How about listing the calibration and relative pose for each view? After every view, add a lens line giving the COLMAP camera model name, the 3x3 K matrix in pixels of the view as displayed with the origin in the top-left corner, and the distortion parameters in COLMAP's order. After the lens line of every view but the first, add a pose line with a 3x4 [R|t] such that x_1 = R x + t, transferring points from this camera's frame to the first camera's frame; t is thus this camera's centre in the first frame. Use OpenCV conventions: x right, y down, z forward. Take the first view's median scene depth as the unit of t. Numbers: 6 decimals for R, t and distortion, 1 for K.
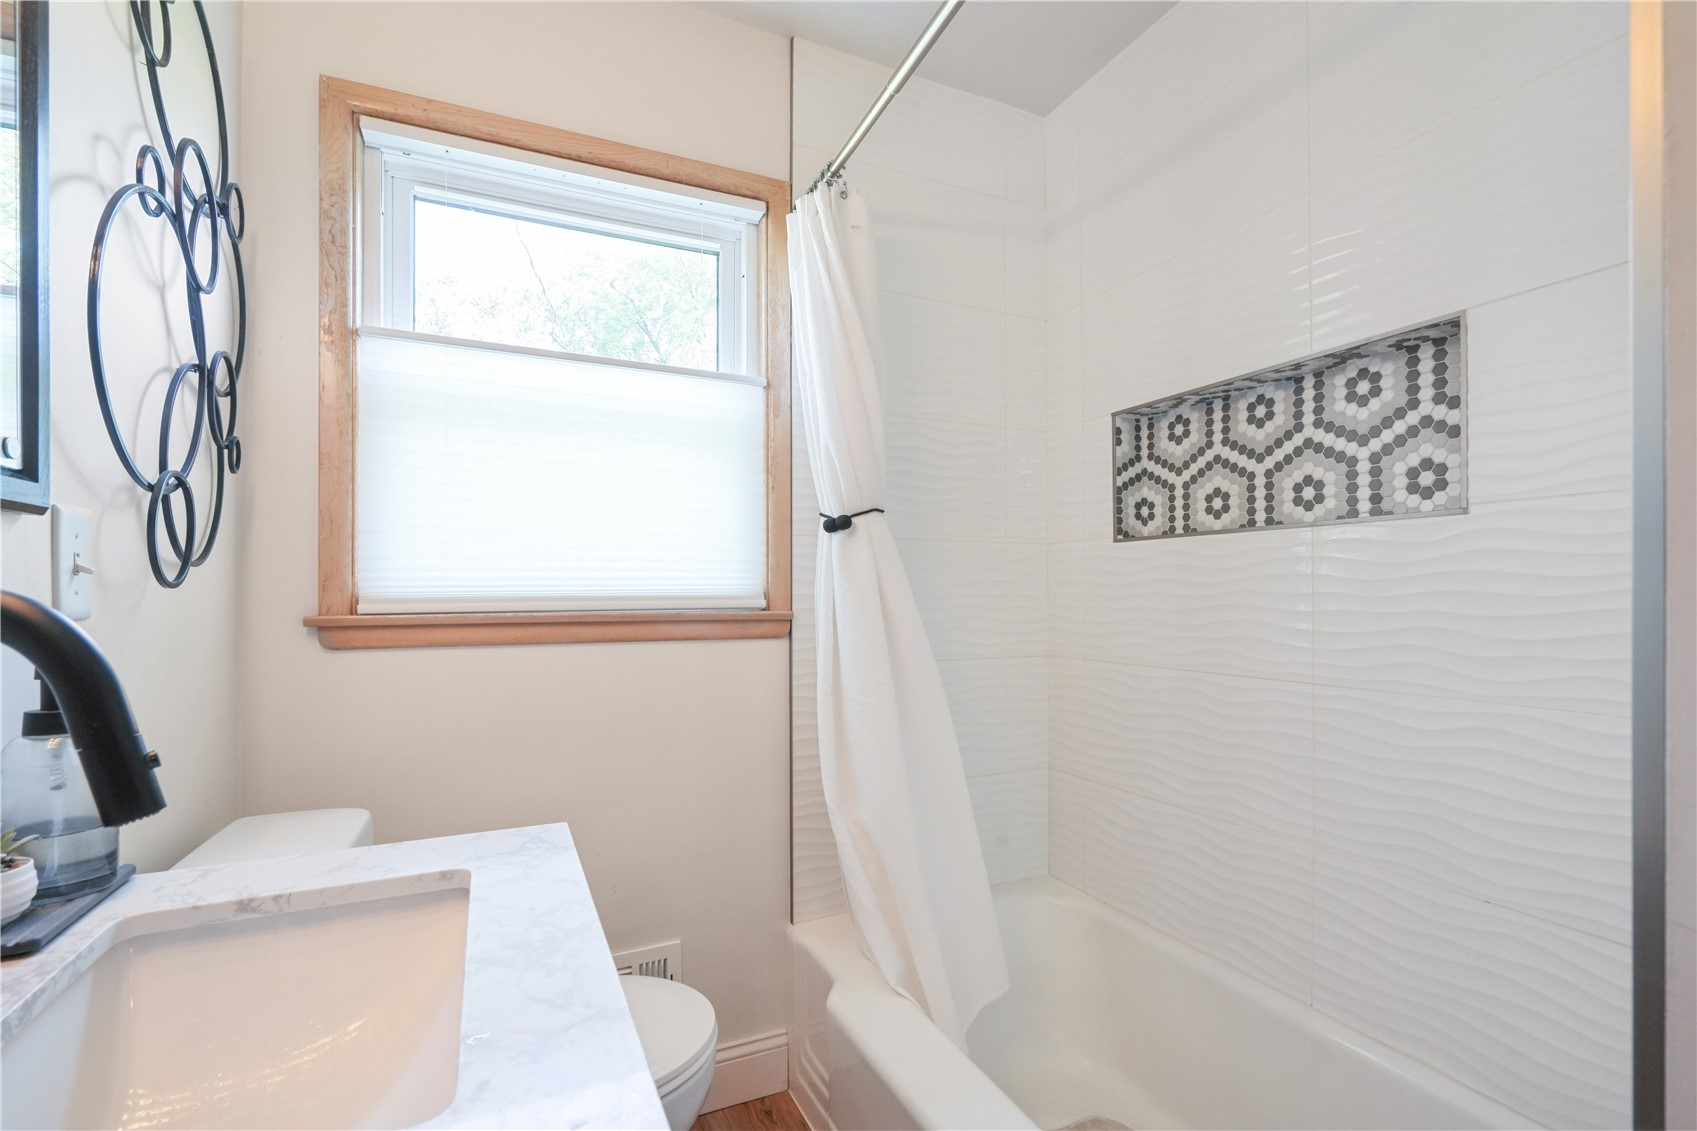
lens RADIAL K [[774.6, 0, 844.9], [0, 774.6, 583.3], [0, 0, 1]] dist [-0.003037, -0.000024]
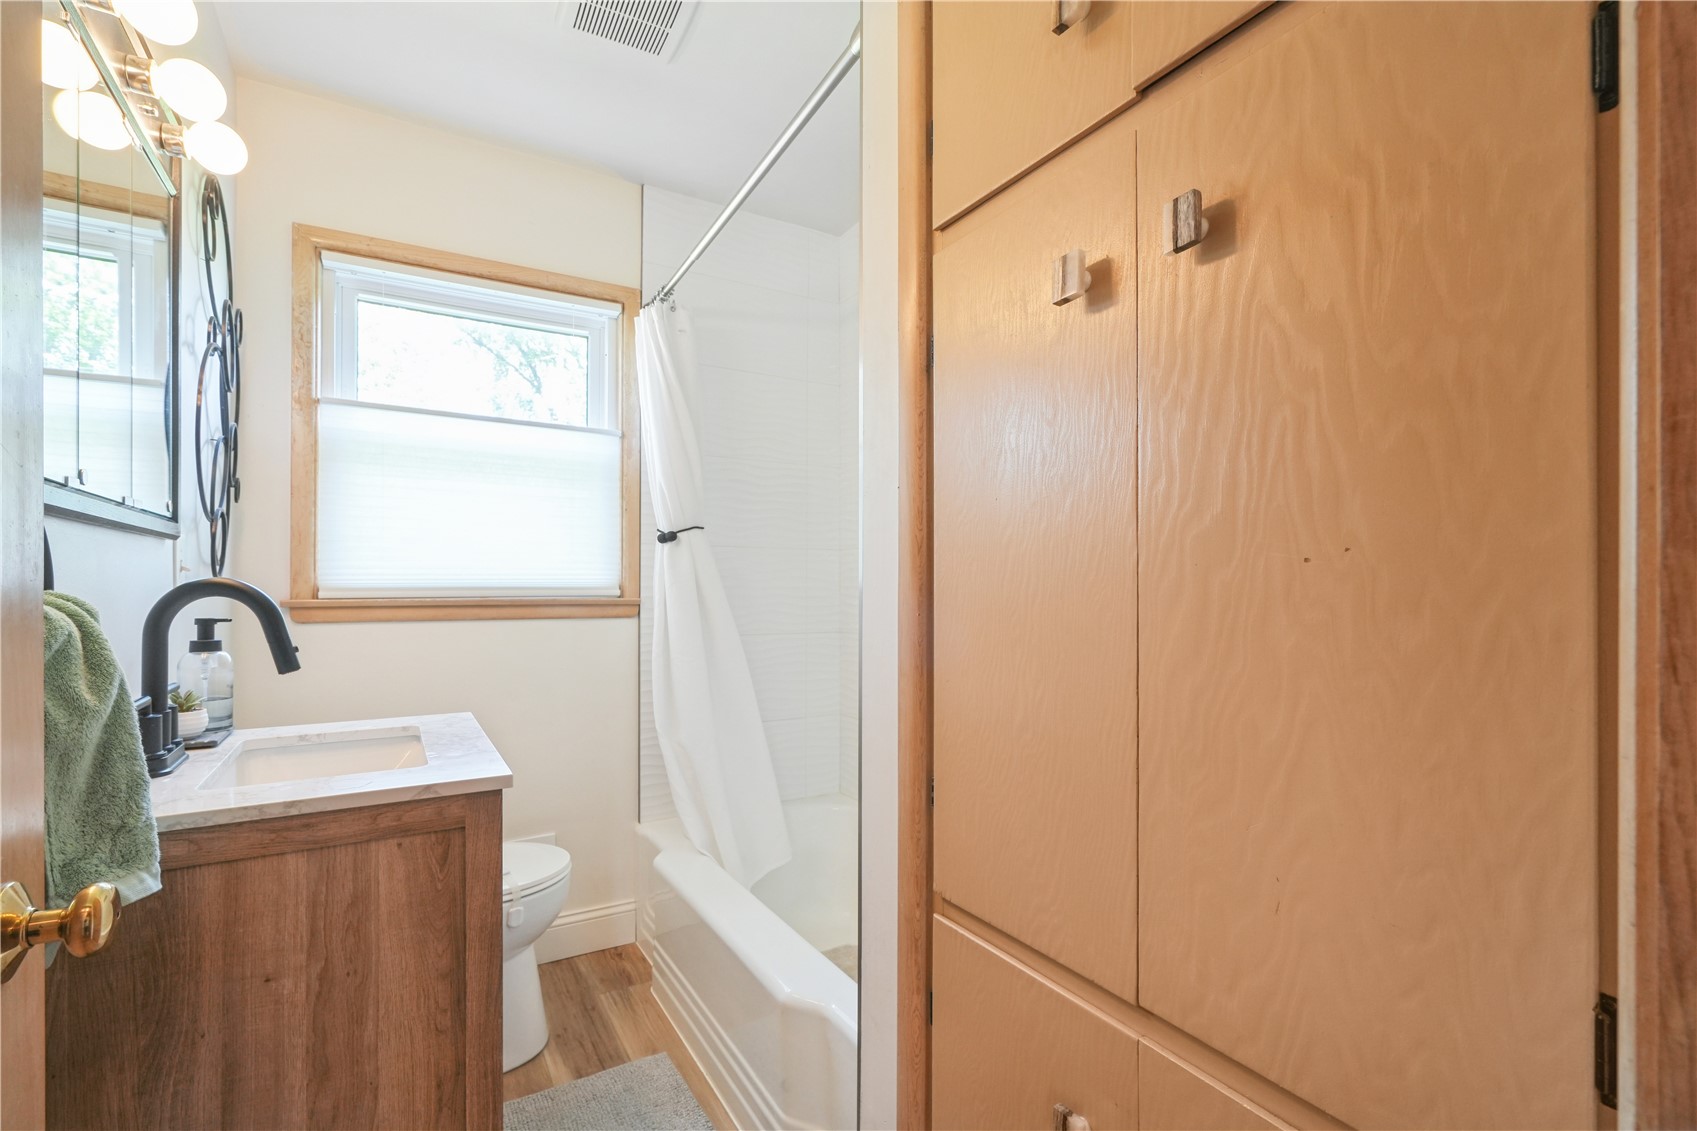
lens RADIAL K [[765.0, 0, 839.2], [0, 765.0, 577.9], [0, 0, 1]] dist [-0.000212, 0.000431]
pose [[0.994622, 0.003868, 0.103499, 0.161225], [-0.003798, 0.999992, -0.000875, -0.000703], [-0.103502, 0.000477, 0.994629, -0.449891]]
